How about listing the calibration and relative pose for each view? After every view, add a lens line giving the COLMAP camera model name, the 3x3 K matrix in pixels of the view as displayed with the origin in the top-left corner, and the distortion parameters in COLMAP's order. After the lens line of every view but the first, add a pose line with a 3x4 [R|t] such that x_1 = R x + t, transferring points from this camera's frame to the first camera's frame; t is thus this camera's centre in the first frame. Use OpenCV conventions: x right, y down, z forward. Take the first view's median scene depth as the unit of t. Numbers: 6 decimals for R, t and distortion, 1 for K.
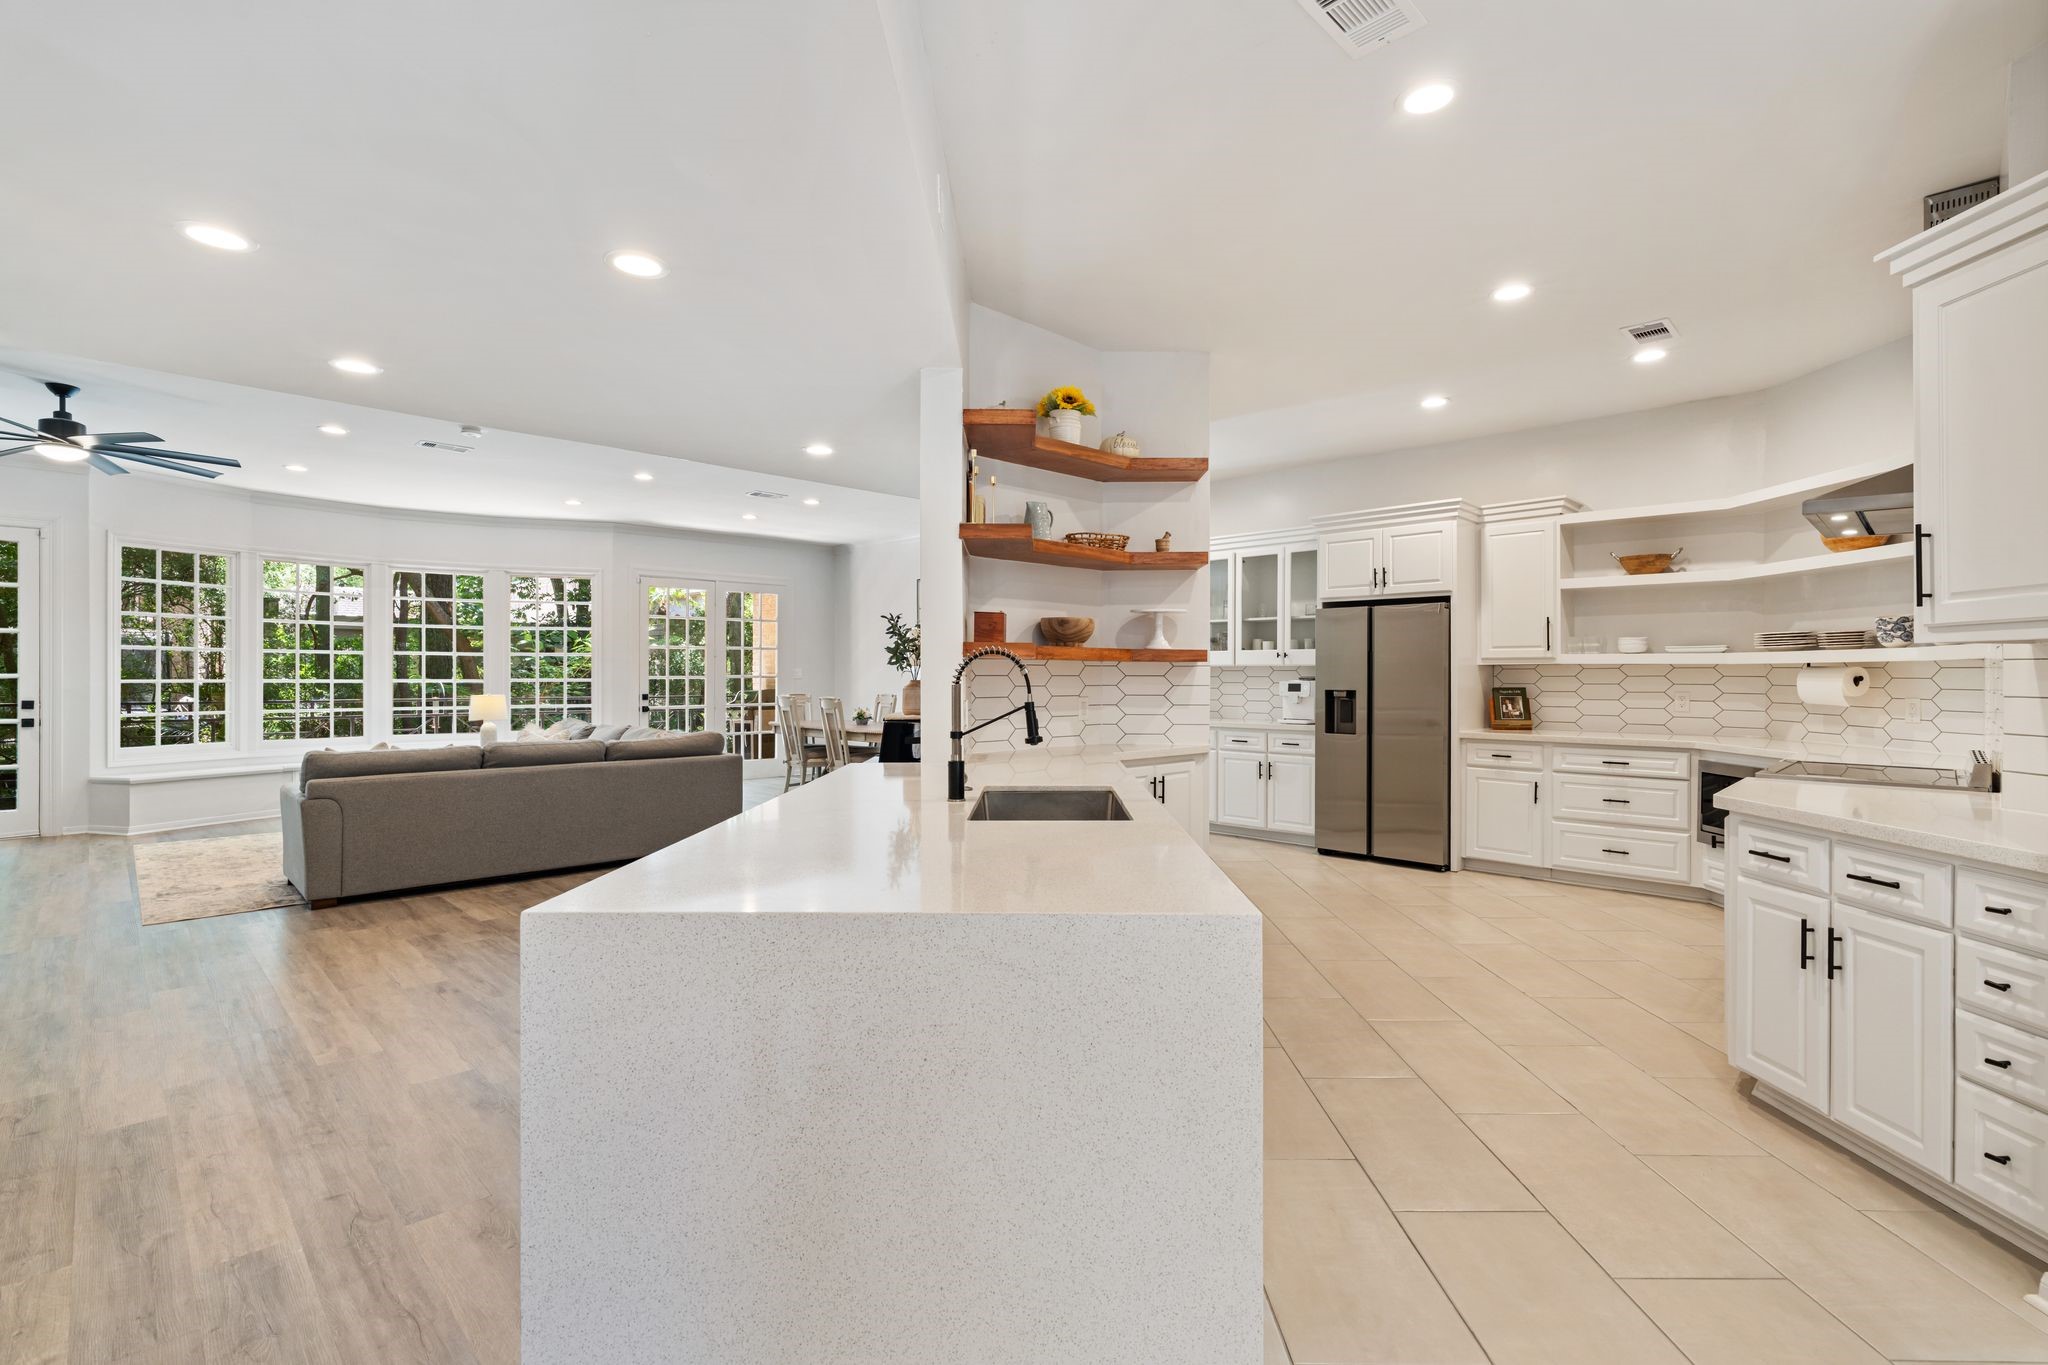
lens RADIAL K [[922.7, 0, 1024.0], [0, 922.7, 682.5], [0, 0, 1]] dist [-0.002381, 0.000074]
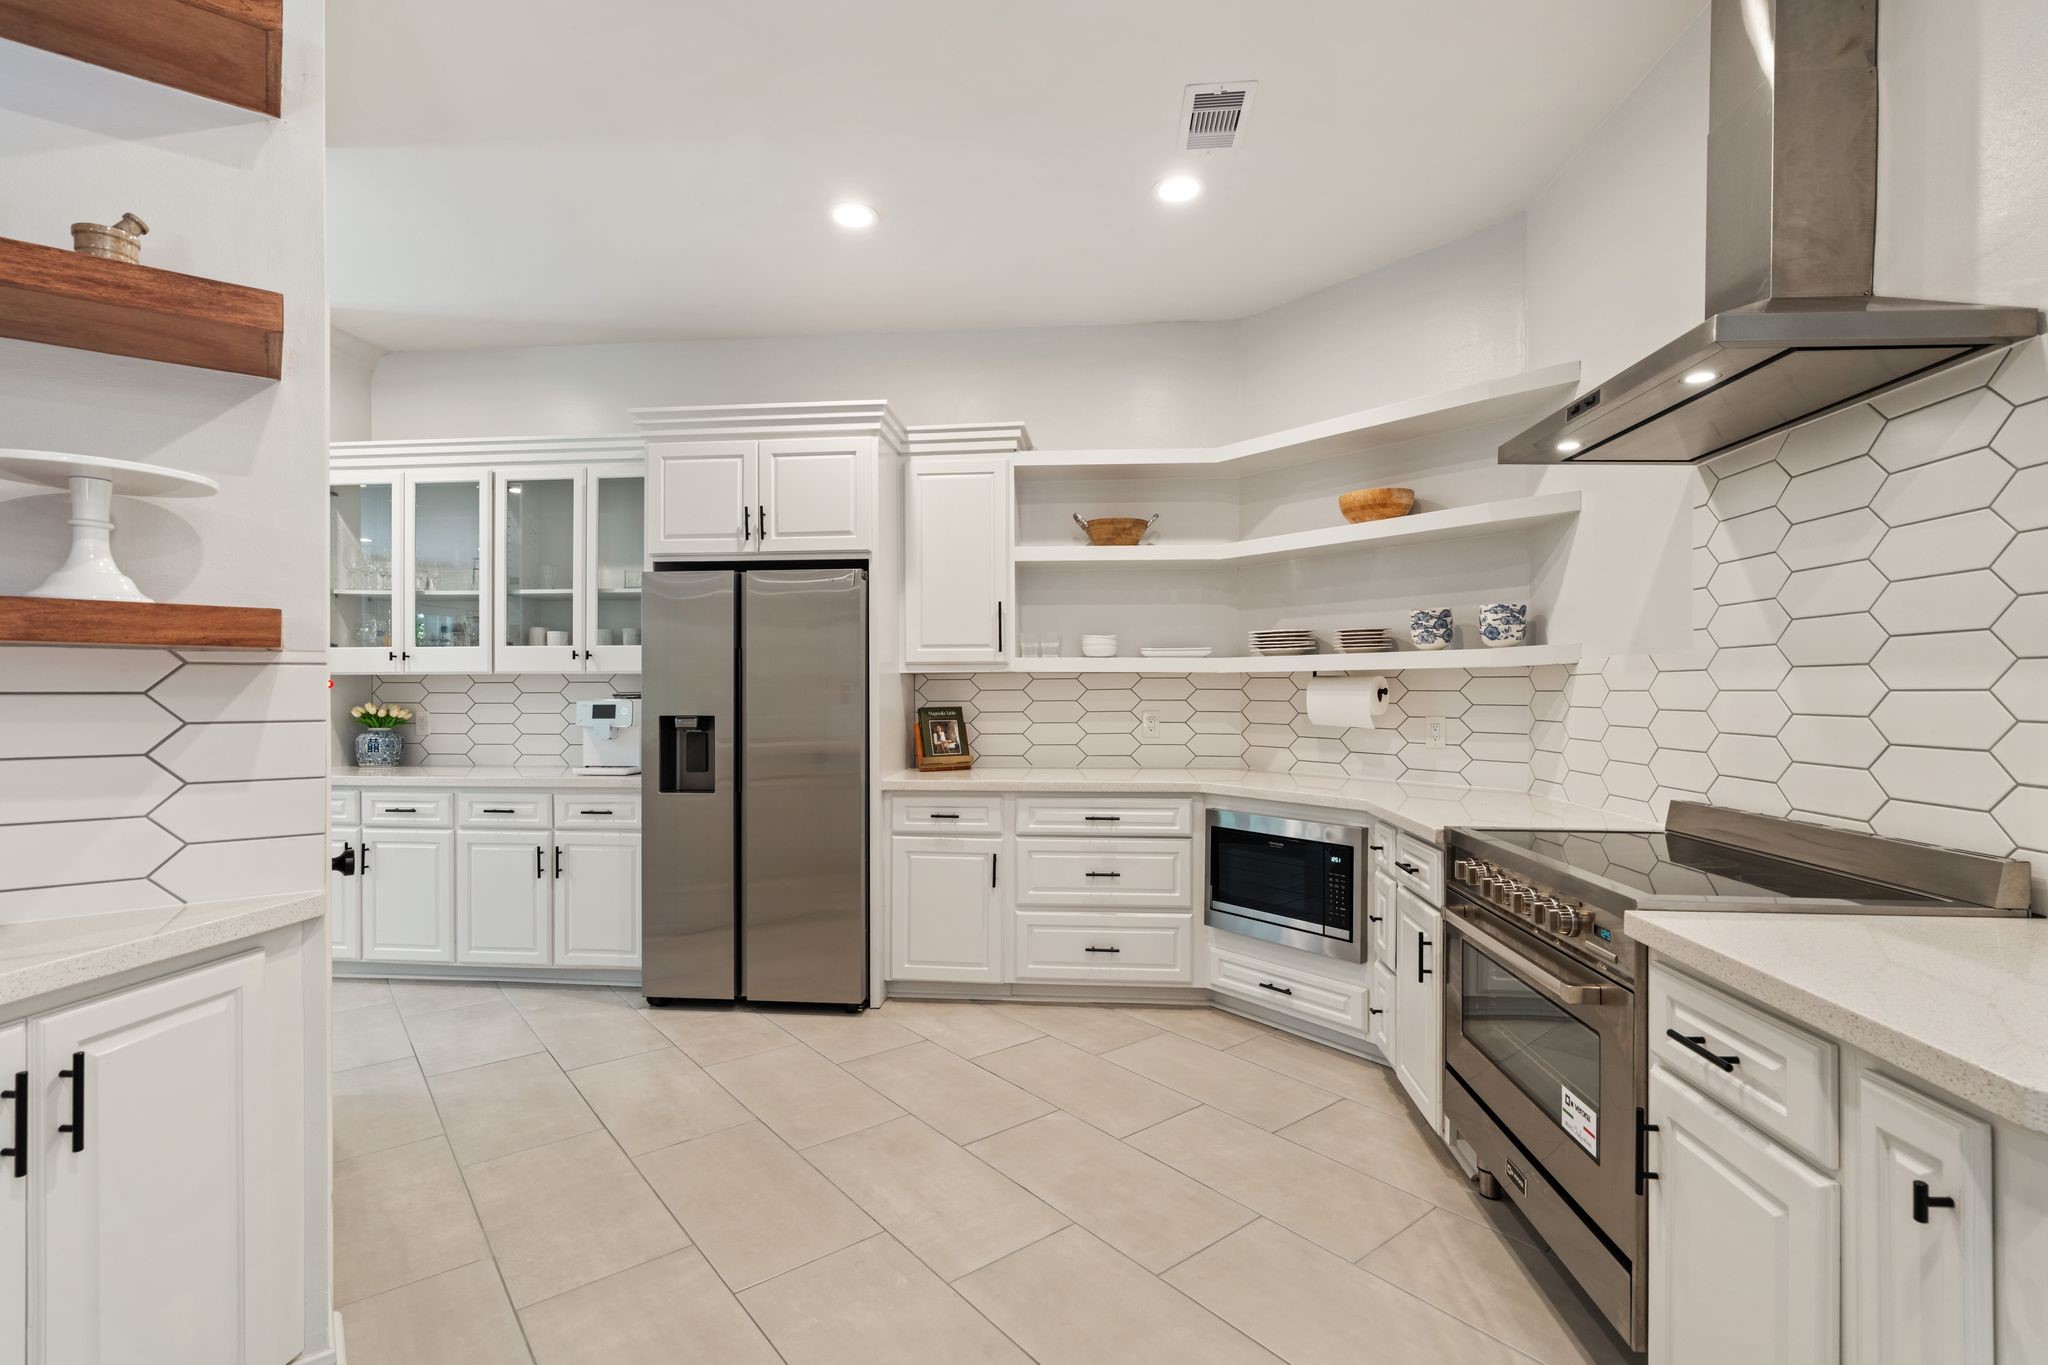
lens RADIAL K [[922.7, 0, 1024.0], [0, 922.7, 682.5], [0, 0, 1]] dist [-0.002381, 0.000074]
pose [[0.765799, 0.001802, 0.643077, 0.143998], [0.008598, 0.999878, -0.013040, -0.003234], [-0.643022, 0.015515, 0.765690, 0.454887]]
